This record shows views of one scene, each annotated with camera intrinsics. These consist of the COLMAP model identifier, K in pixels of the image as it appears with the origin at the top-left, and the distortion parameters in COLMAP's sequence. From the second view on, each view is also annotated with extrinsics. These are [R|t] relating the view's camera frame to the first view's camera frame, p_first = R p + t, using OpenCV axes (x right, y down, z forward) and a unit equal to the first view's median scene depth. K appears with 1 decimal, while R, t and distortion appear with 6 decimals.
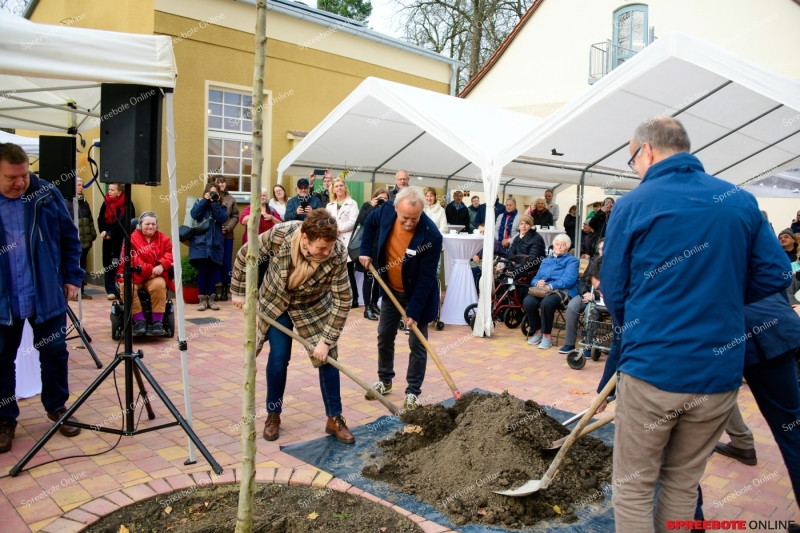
lens RADIAL K [[631.9, 0, 400.0], [0, 631.9, 266.5], [0, 0, 1]] dist [-0.140851, 0.072688]
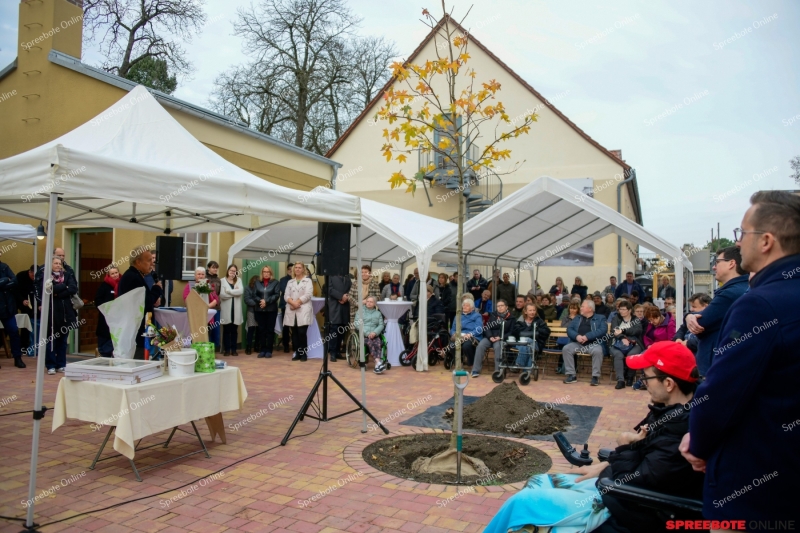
lens RADIAL K [[631.9, 0, 400.0], [0, 631.9, 266.5], [0, 0, 1]] dist [-0.140851, 0.072688]
pose [[0.941128, -0.010174, 0.337899, -0.515599], [0.046641, 0.993896, -0.099980, 0.018580], [-0.334819, 0.109854, 0.935857, -0.468003]]
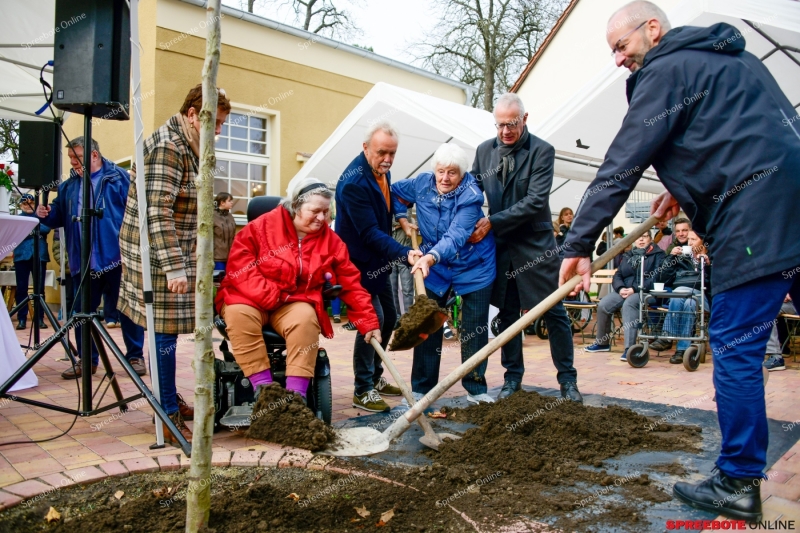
lens RADIAL K [[631.9, 0, 400.0], [0, 631.9, 266.5], [0, 0, 1]] dist [-0.140851, 0.072688]
pose [[0.998673, -0.038996, -0.033653, 0.006548], [0.035495, 0.994453, -0.099011, 0.106842], [0.037327, 0.097685, 0.994517, 0.117670]]
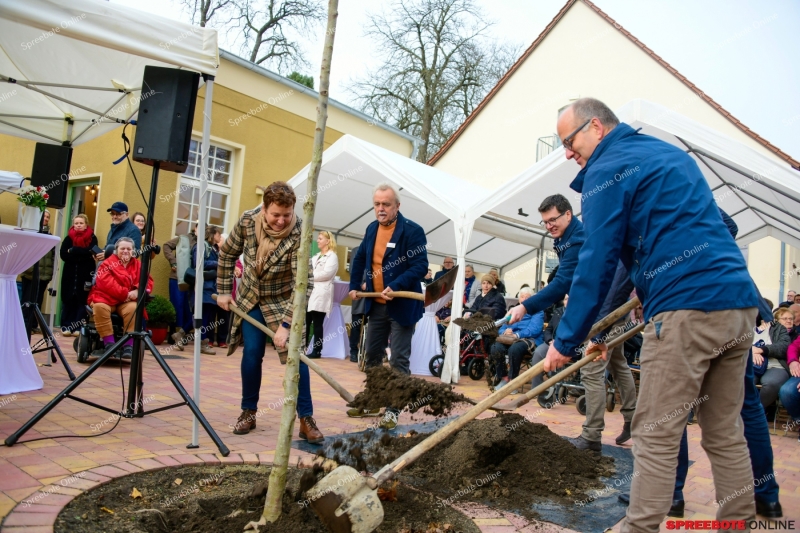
lens RADIAL K [[631.9, 0, 400.0], [0, 631.9, 266.5], [0, 0, 1]] dist [-0.140851, 0.072688]
pose [[0.993315, 0.056840, 0.100471, -0.078697], [-0.041425, 0.987917, -0.149347, 0.102816], [-0.107746, 0.144187, 0.983667, -0.022074]]
